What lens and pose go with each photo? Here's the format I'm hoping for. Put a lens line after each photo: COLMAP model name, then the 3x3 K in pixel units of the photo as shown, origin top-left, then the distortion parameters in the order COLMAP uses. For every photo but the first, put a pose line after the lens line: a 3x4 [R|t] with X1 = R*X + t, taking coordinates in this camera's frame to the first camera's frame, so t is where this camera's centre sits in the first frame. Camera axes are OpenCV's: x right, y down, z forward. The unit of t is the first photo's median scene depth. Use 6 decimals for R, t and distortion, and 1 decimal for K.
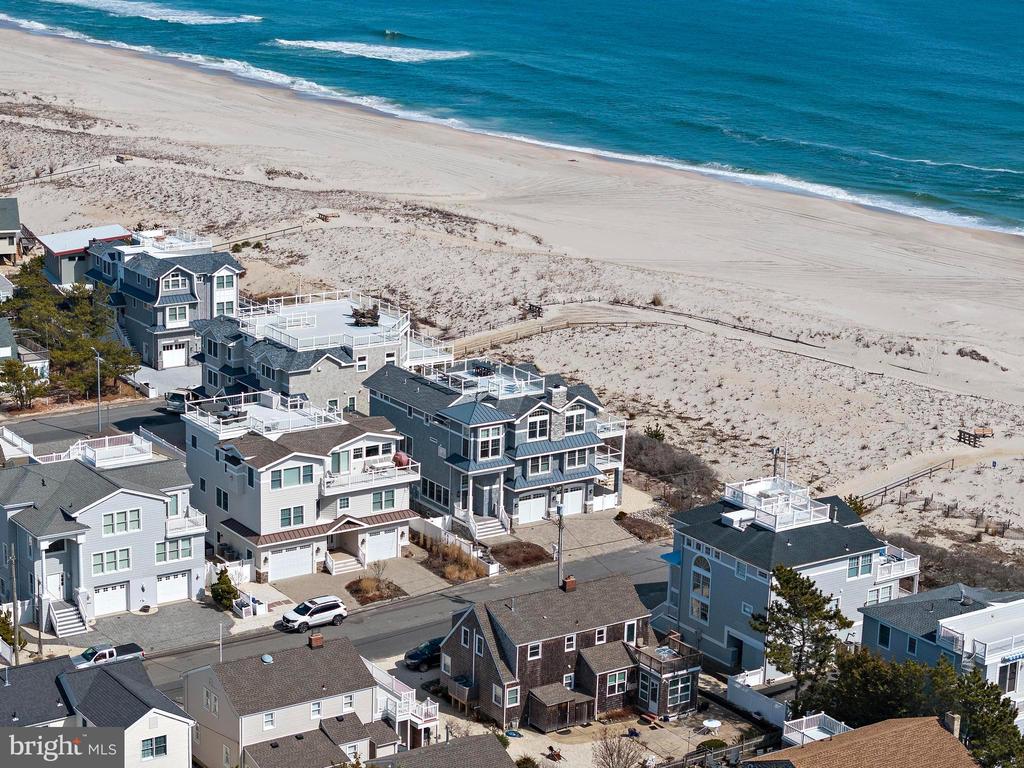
lens RADIAL K [[2079.5, 0, 512.0], [0, 2079.5, 384.0], [0, 0, 1]] dist [-0.108802, 0.194673]
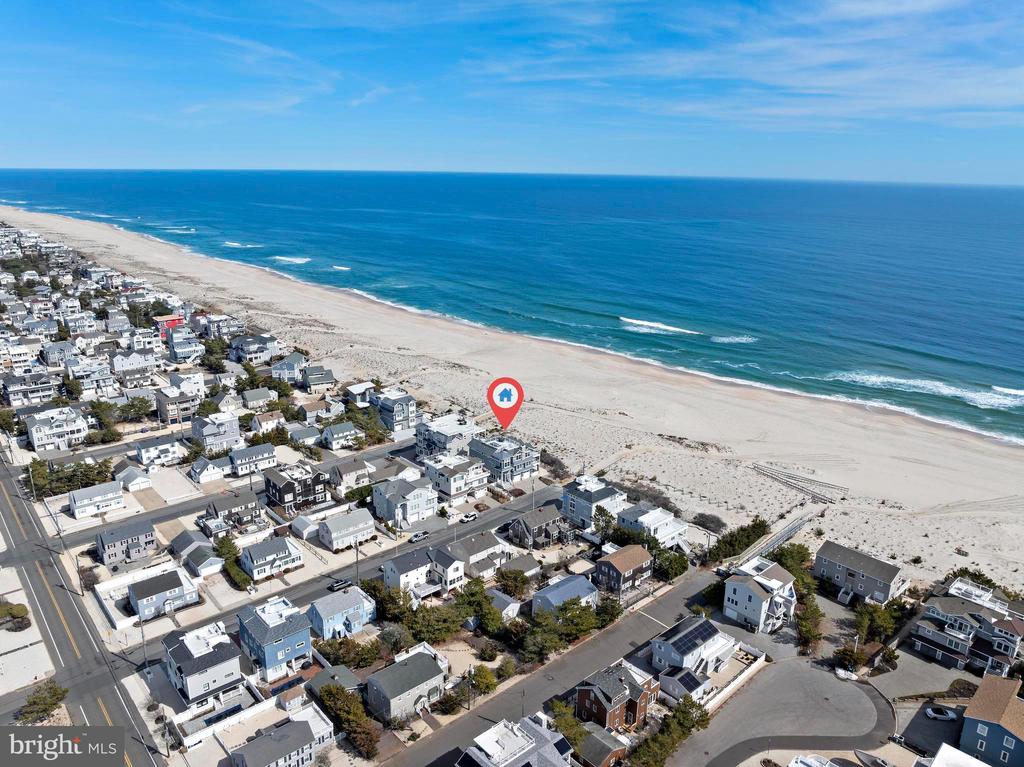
lens RADIAL K [[731.6, 0, 512.0], [0, 731.6, 383.5], [0, 0, 1]] dist [-0.030654, -0.010981]
pose [[0.991020, -0.047902, 0.124841, -0.164735], [0.041699, 0.997784, 0.051842, -0.188111], [-0.127048, -0.046171, 0.990821, -0.300302]]
